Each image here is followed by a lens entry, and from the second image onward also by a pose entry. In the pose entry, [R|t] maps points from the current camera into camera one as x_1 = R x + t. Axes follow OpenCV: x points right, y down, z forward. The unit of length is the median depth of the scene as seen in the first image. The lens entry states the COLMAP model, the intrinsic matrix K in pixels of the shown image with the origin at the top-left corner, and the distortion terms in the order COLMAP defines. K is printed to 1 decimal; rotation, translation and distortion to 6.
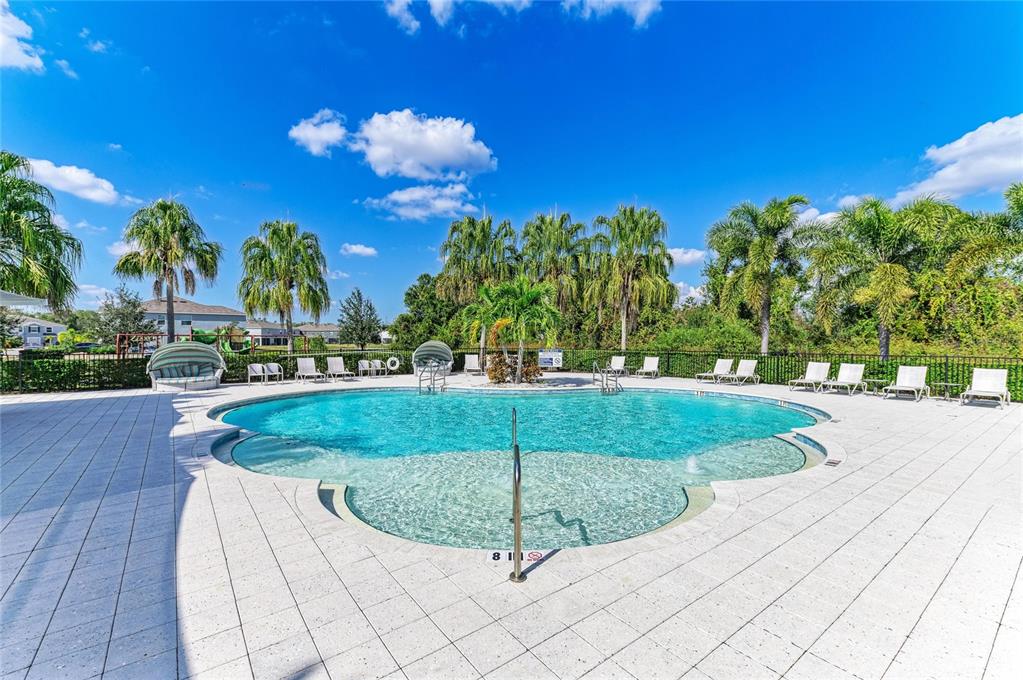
lens RADIAL K [[444.3, 0, 510.4], [0, 444.3, 341.9], [0, 0, 1]] dist [0.000540, 0.000019]
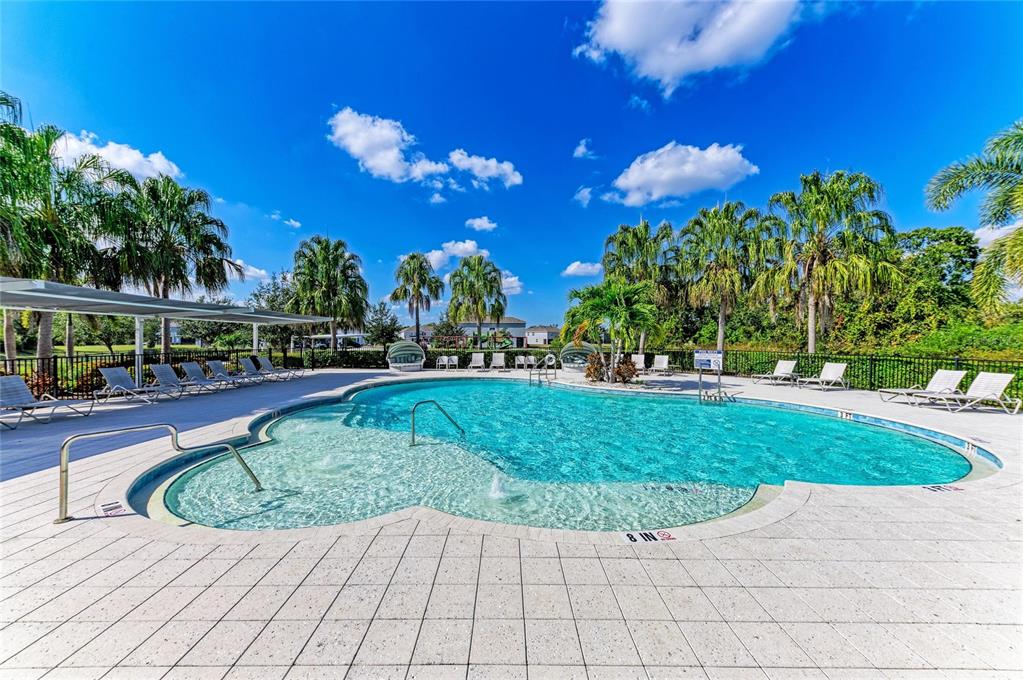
lens RADIAL K [[363.5, 0, 506.0], [0, 363.5, 343.2], [0, 0, 1]] dist [0.002949, -0.001190]
pose [[0.785831, 0.006389, -0.618408, 0.301893], [-0.005317, 0.999979, 0.003576, 0.001102], [0.618418, 0.000478, 0.785849, 0.173748]]
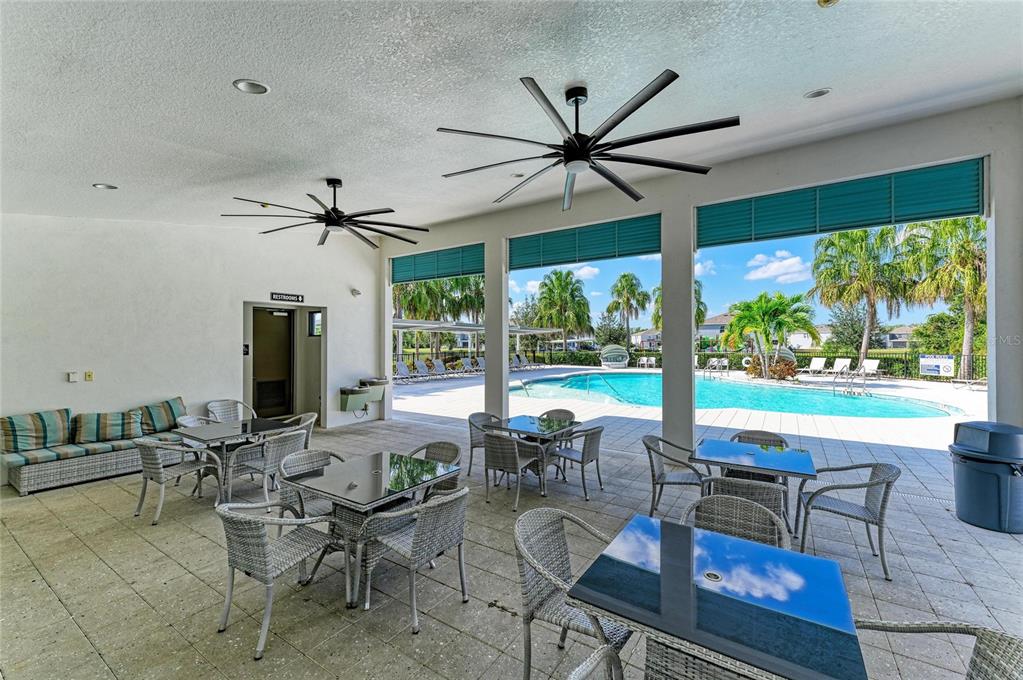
lens RADIAL K [[400.9, 0, 512.0], [0, 400.9, 342.3], [0, 0, 1]] dist [-0.000587, -0.000058]
pose [[0.302910, -0.003961, -0.953011, 0.753373], [-0.003215, 0.999981, -0.005178, -0.001730], [0.953014, 0.004632, 0.302891, -0.004598]]
